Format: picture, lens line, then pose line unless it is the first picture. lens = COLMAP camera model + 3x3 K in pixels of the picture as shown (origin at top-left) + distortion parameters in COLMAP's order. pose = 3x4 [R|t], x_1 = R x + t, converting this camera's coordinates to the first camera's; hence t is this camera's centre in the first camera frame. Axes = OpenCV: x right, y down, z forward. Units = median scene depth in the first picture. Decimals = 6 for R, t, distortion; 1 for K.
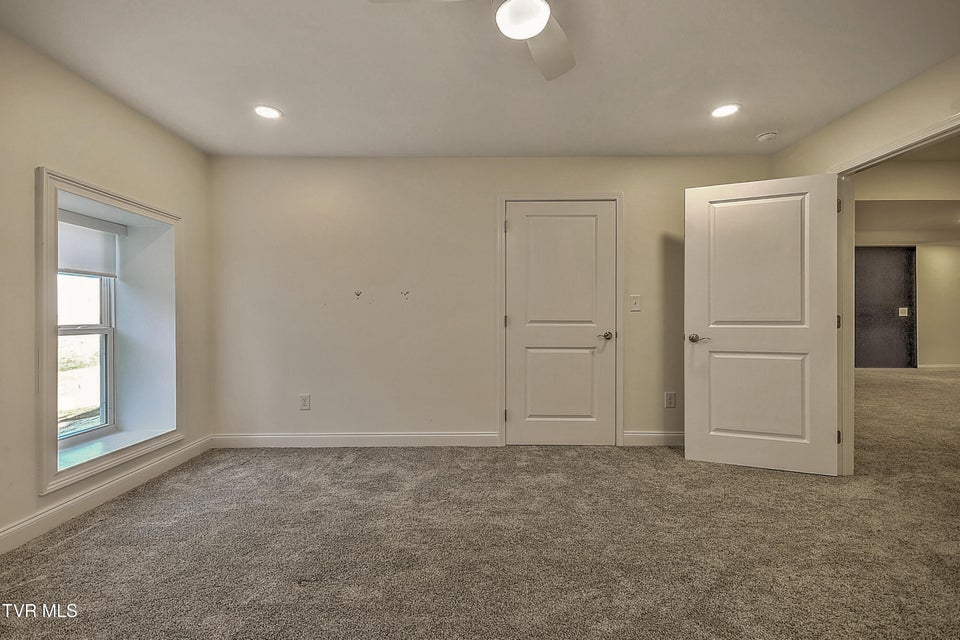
lens RADIAL K [[426.3, 0, 472.2], [0, 426.3, 316.4], [0, 0, 1]] dist [0.030751, -0.012719]
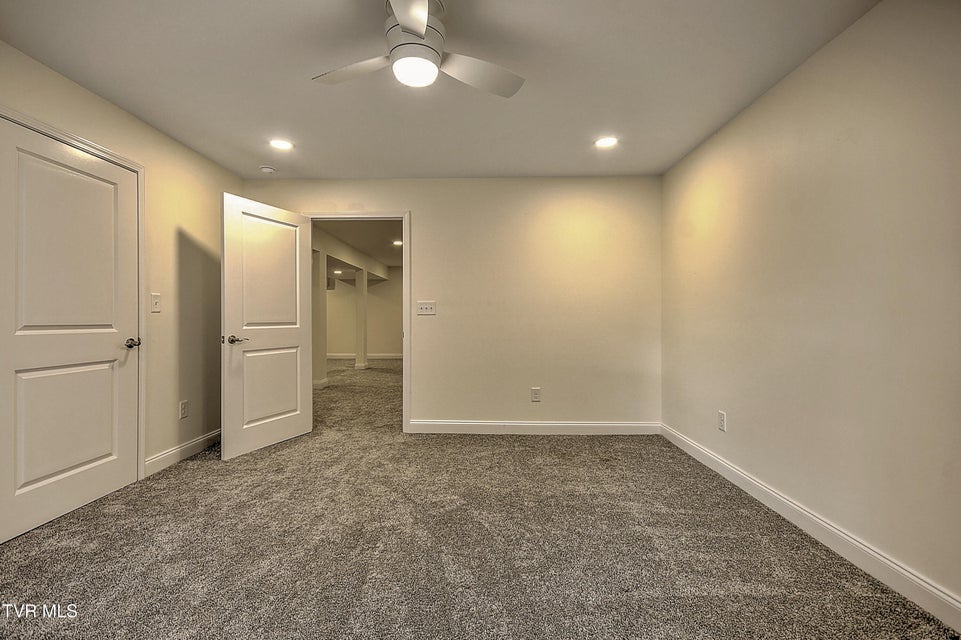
lens RADIAL K [[434.5, 0, 475.7], [0, 434.5, 322.9], [0, 0, 1]] dist [0.017632, 0.000155]
pose [[0.017891, -0.006195, 0.999821, -0.497880], [0.004441, 0.999971, 0.006117, 0.006143], [-0.999830, 0.004331, 0.017918, 0.379448]]
